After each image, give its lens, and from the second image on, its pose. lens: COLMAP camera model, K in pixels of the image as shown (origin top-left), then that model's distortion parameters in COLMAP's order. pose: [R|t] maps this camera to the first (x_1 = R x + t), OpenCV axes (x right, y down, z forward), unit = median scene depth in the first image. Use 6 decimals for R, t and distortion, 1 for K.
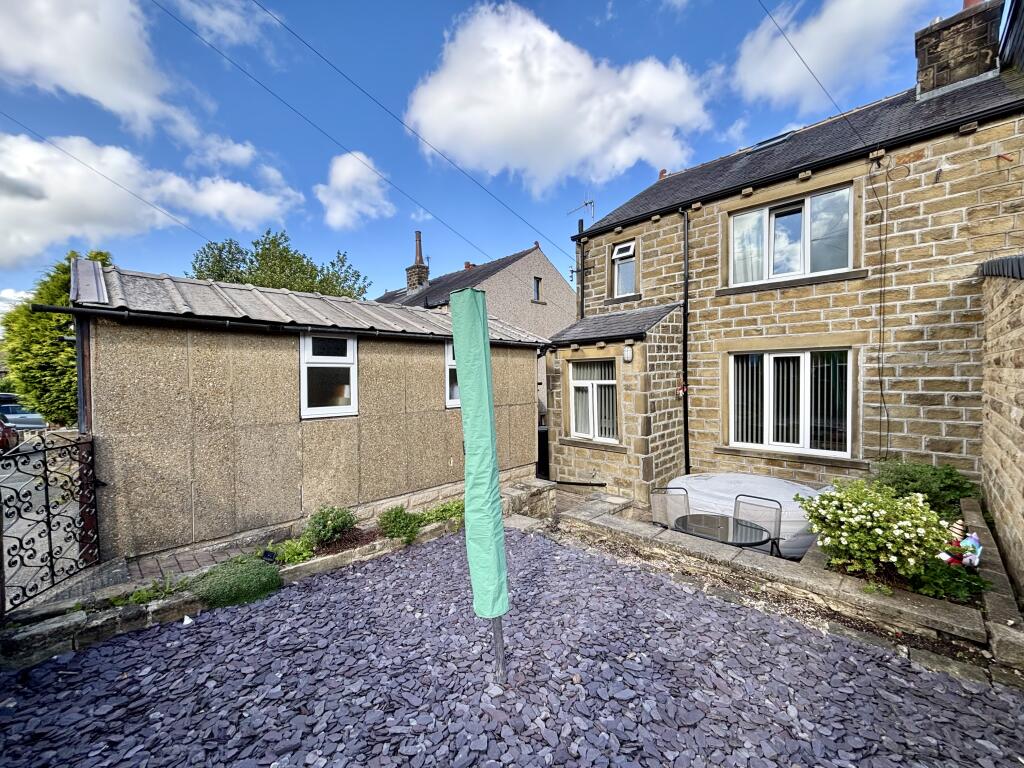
lens RADIAL K [[413.6, 0, 511.3], [0, 413.6, 385.6], [0, 0, 1]] dist [-0.000570, 0.001009]
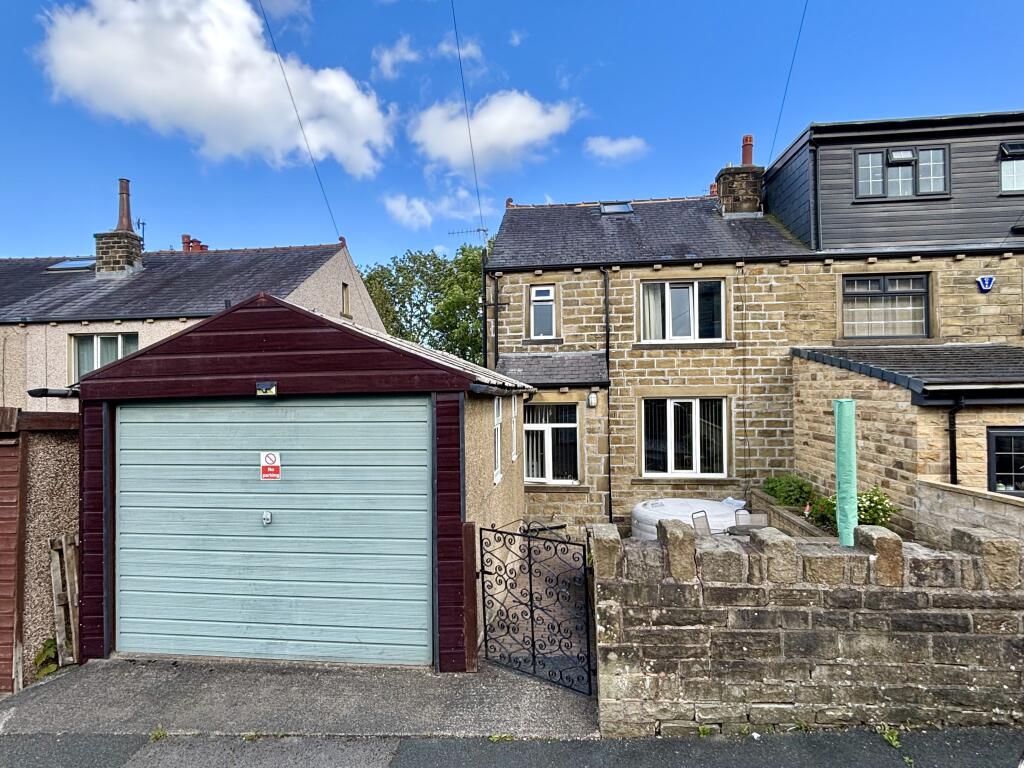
lens RADIAL K [[552.4, 0, 513.5], [0, 552.4, 387.1], [0, 0, 1]] dist [0.034587, -0.000773]
pose [[0.784742, 0.009317, 0.619753, -0.768844], [0.016896, 0.999194, -0.036416, -0.059920], [-0.619593, 0.039048, 0.783952, -0.013254]]
